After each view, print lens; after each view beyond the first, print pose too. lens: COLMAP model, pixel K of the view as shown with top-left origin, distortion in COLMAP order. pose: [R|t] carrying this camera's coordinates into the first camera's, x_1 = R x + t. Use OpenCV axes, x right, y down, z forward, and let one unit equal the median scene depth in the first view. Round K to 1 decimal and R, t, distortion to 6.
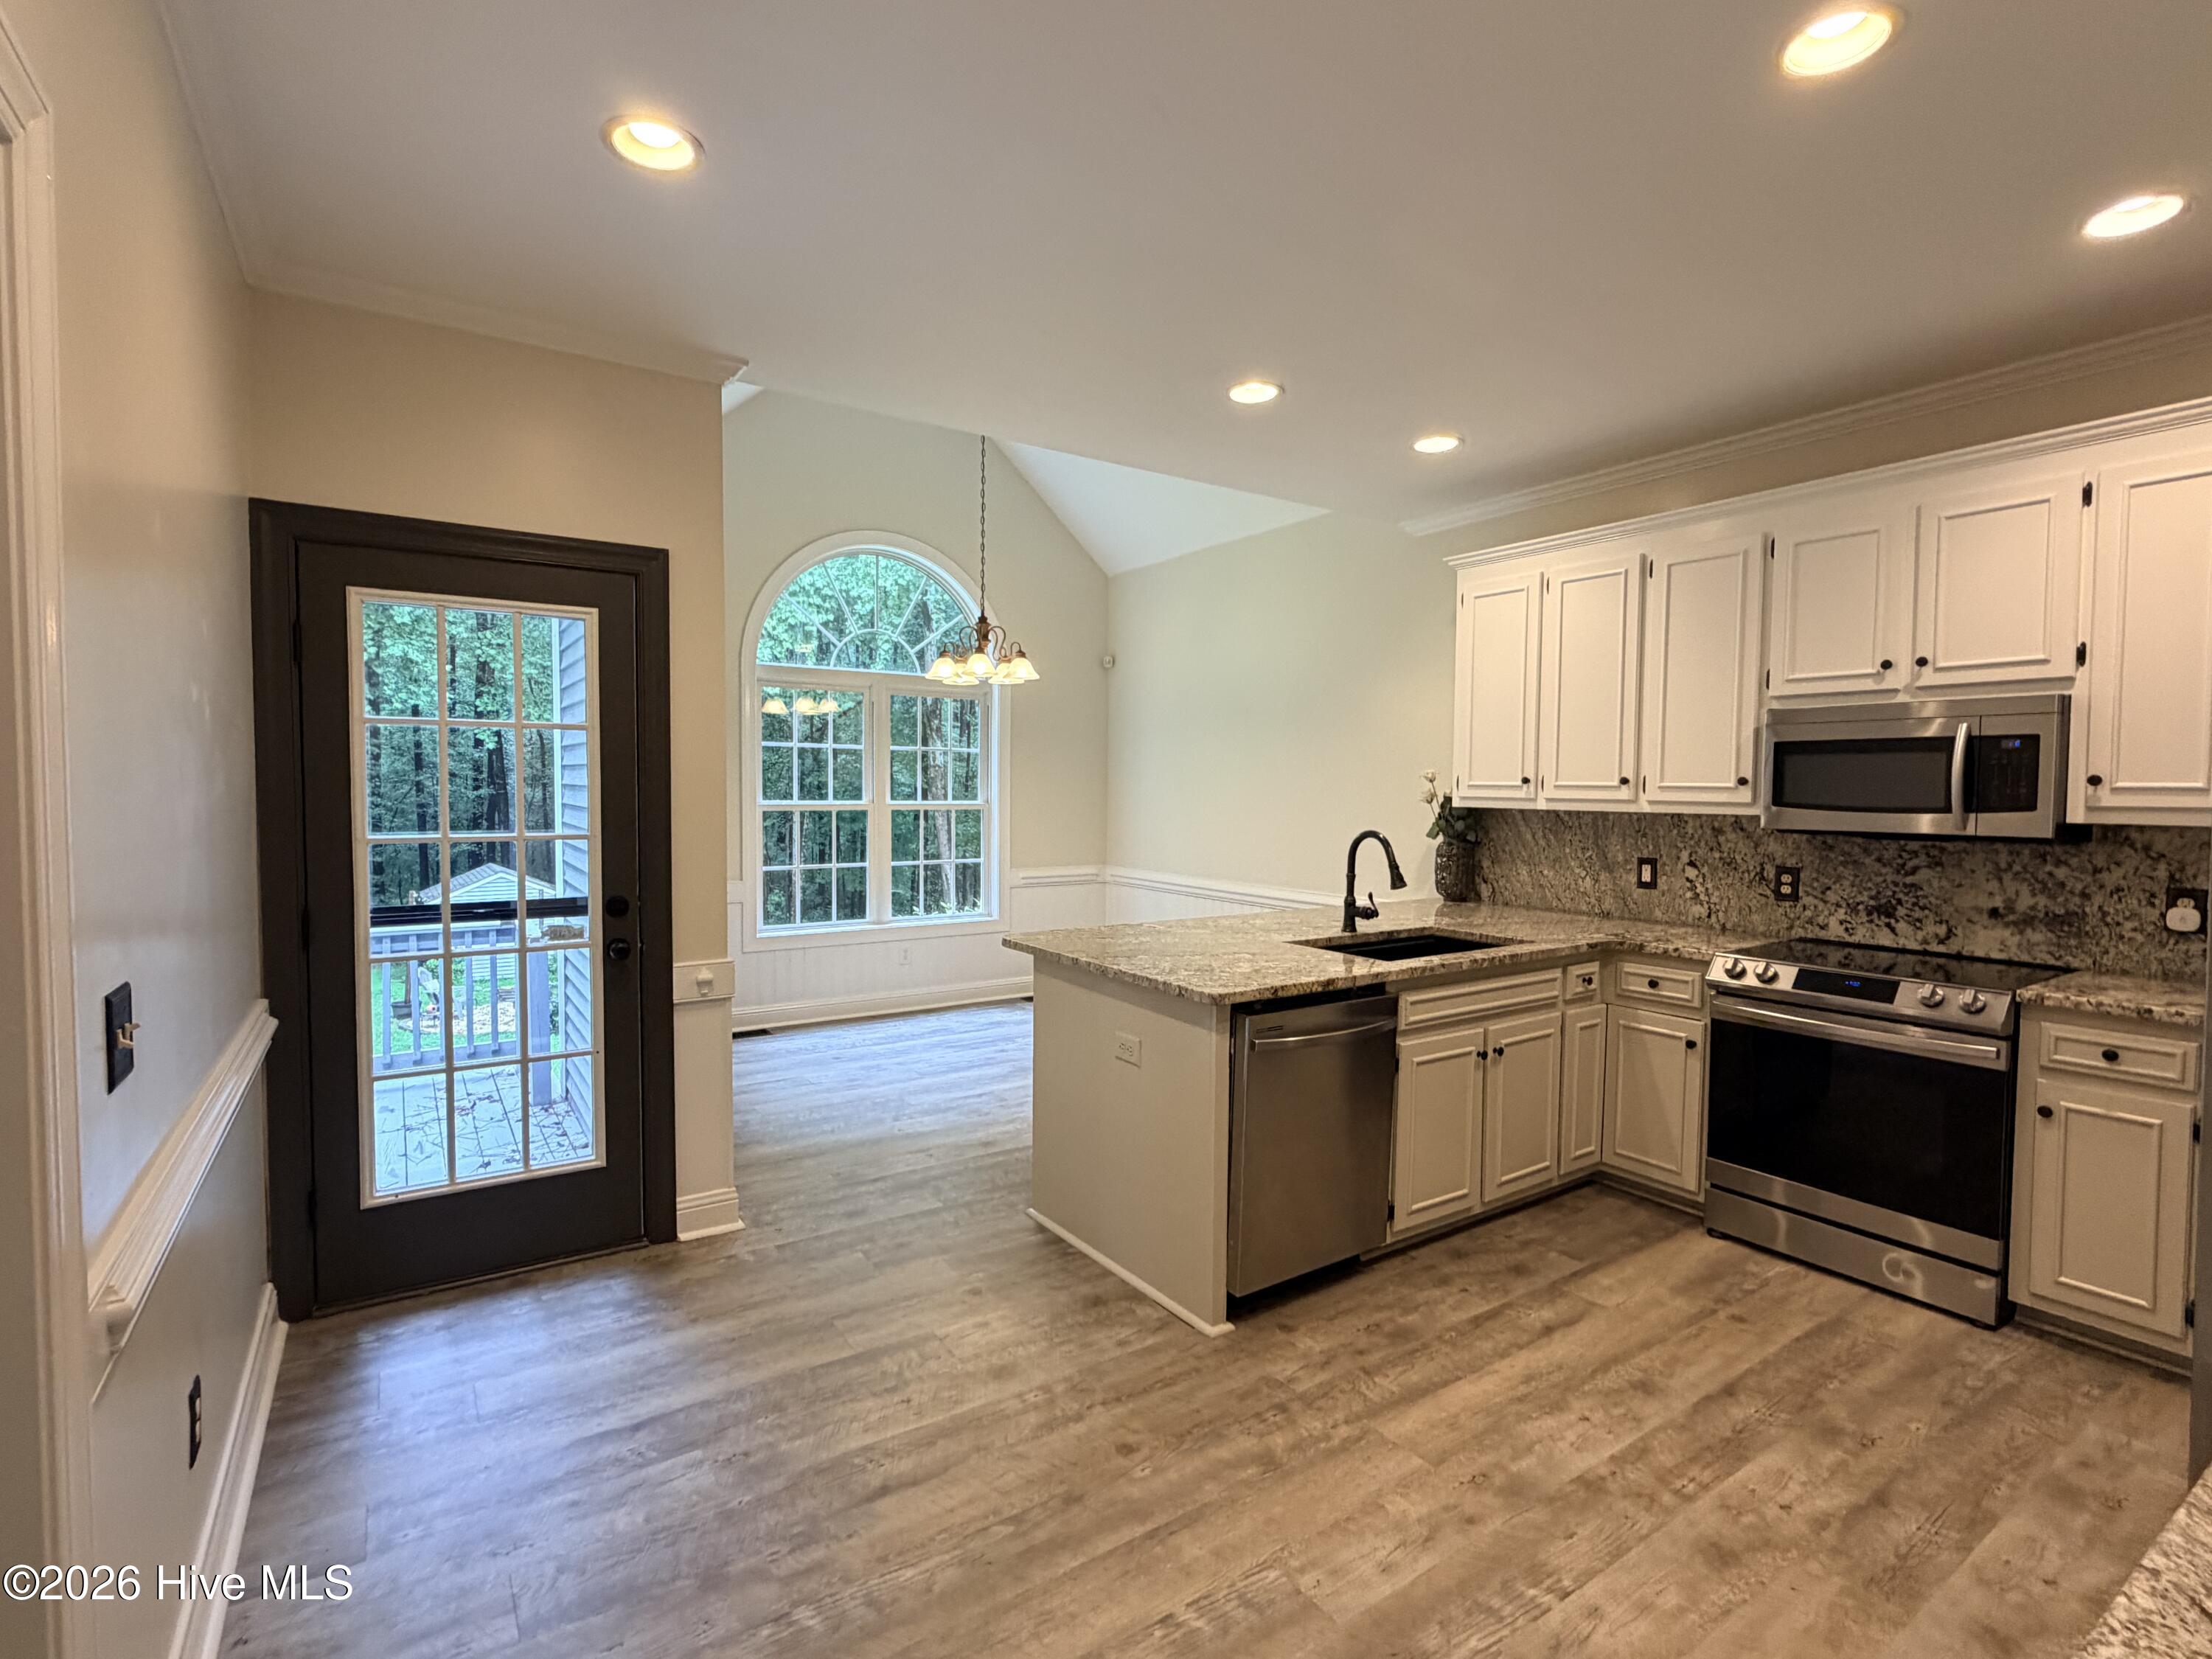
lens RADIAL K [[1058.9, 0, 1106.7], [0, 1058.9, 828.8], [0, 0, 1]] dist [0.001398, -0.000331]
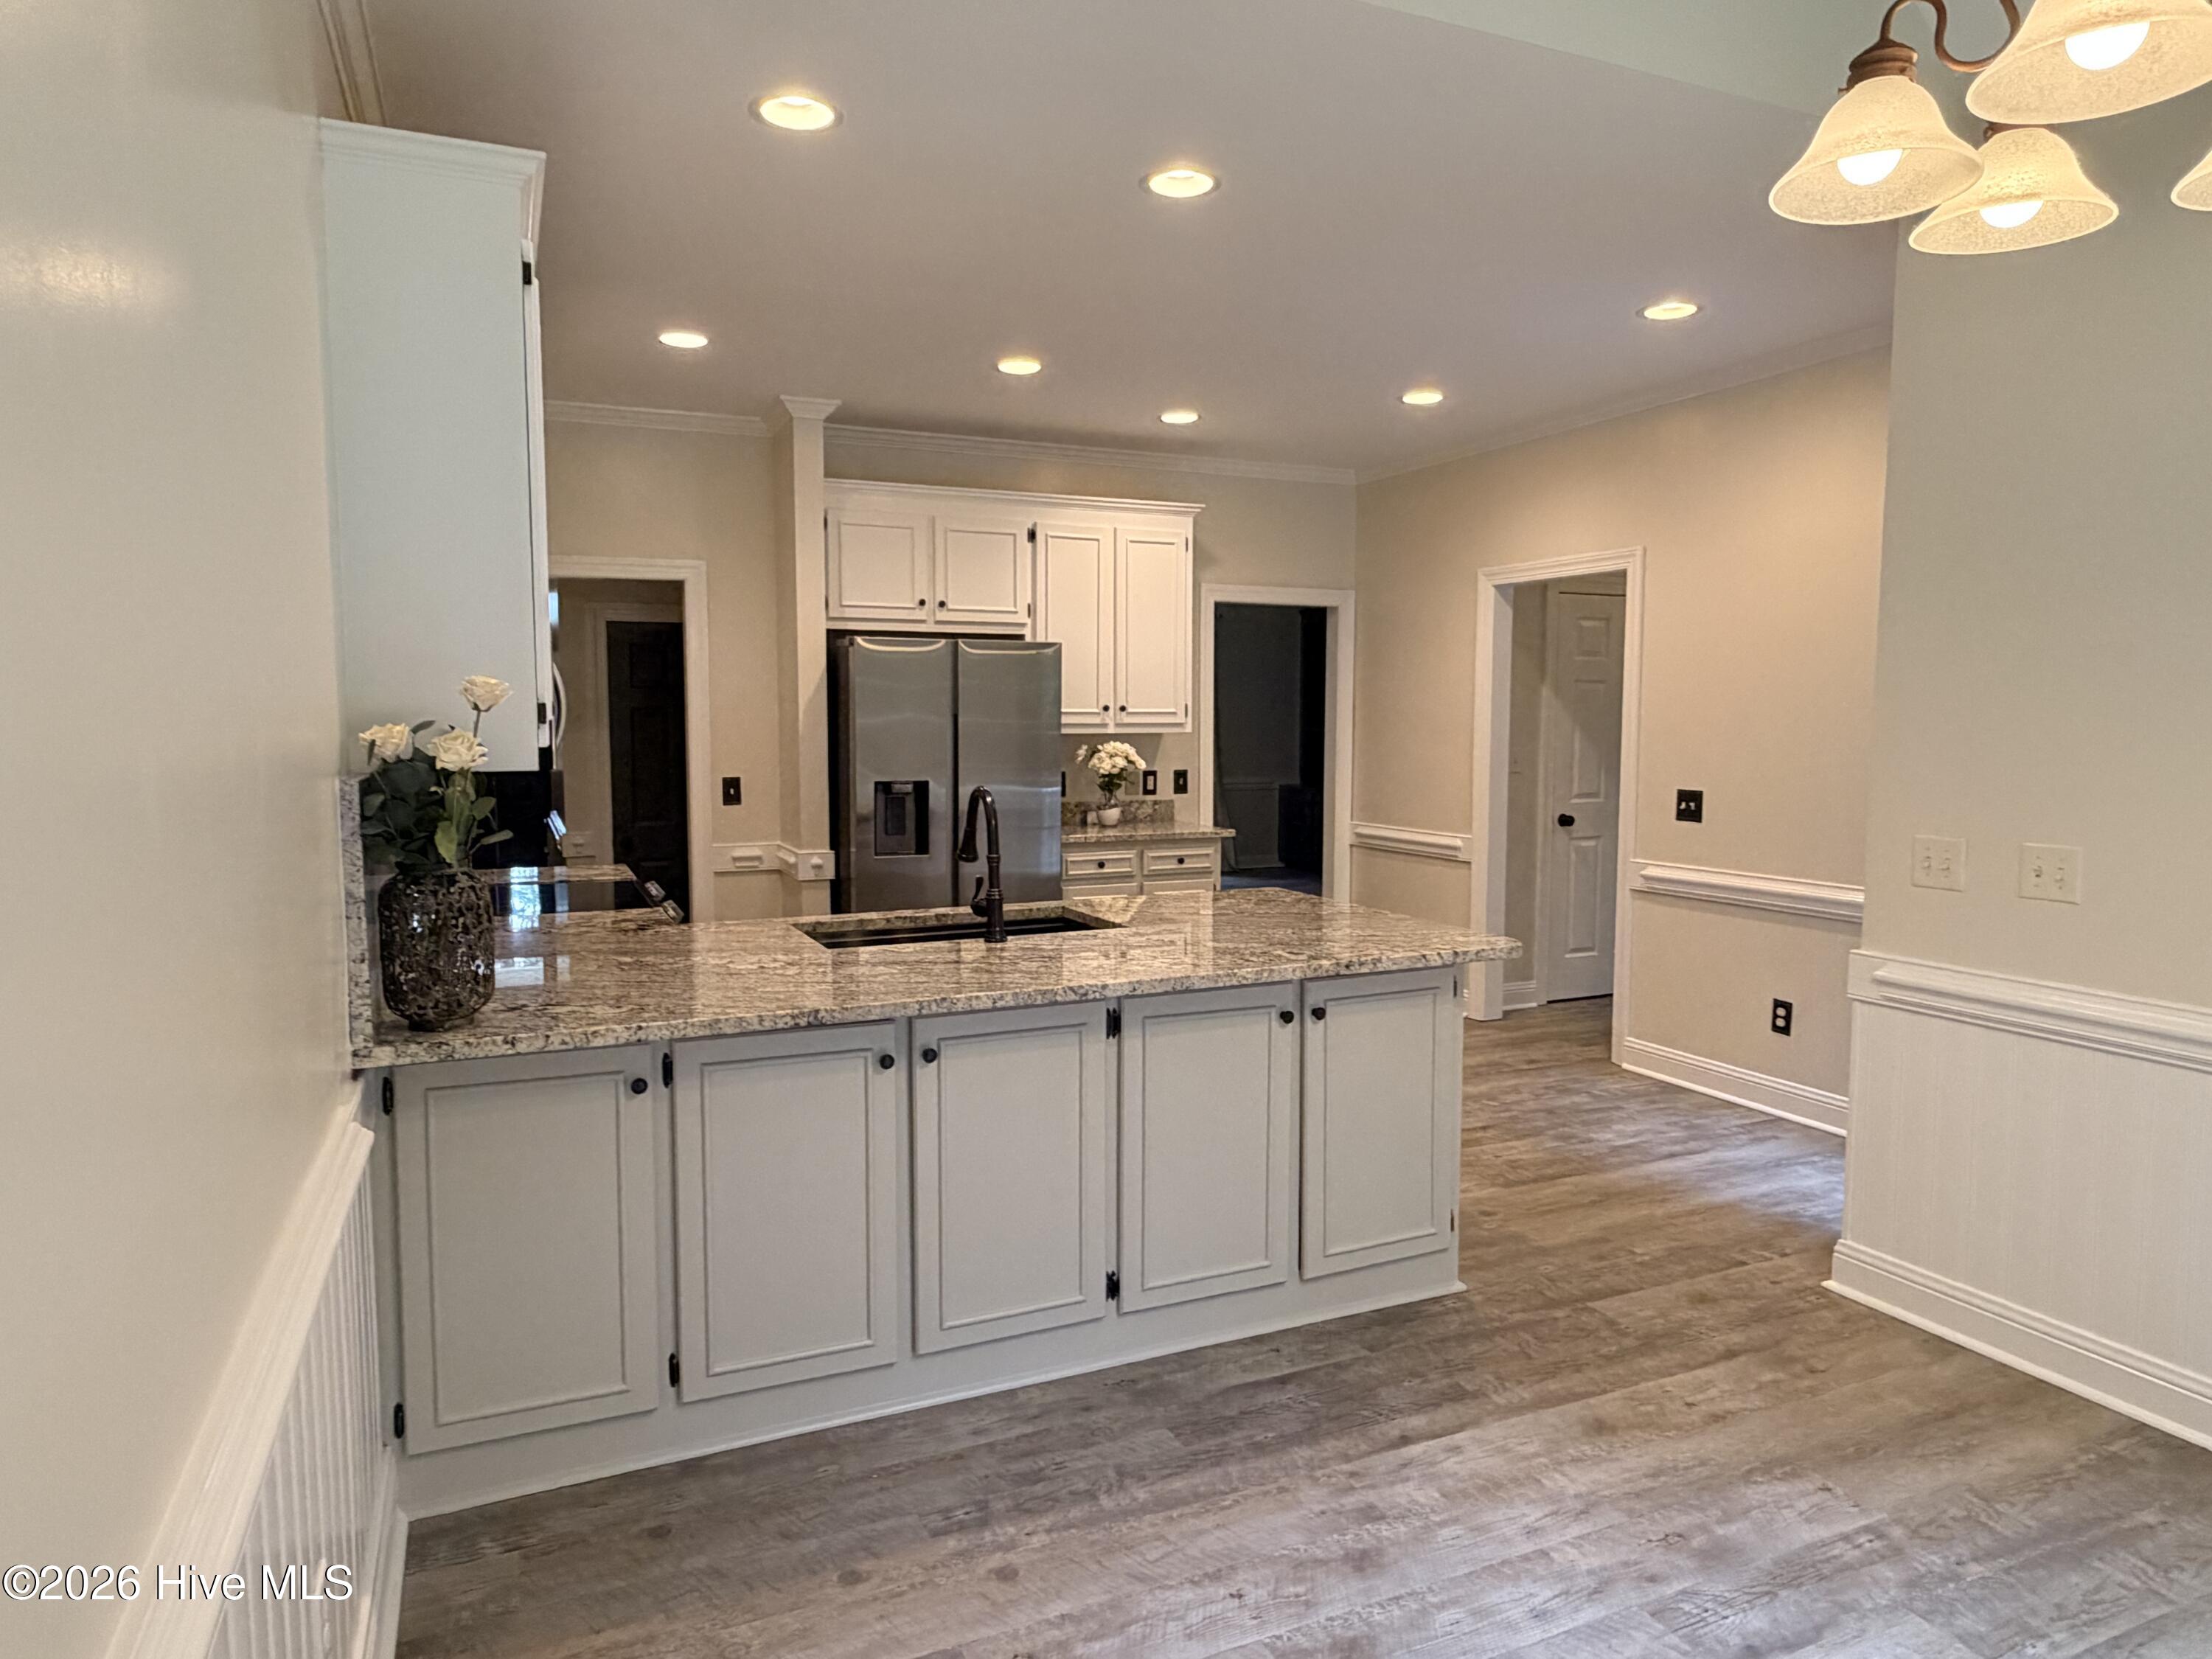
lens RADIAL K [[1351.1, 0, 1105.6], [0, 1351.1, 826.1], [0, 0, 1]] dist [-0.000455, 0.000128]
pose [[-0.985553, -0.022314, 0.167889, 0.021322], [-0.001140, 0.992134, 0.125175, -0.078139], [-0.169362, 0.123175, -0.977826, 1.778707]]
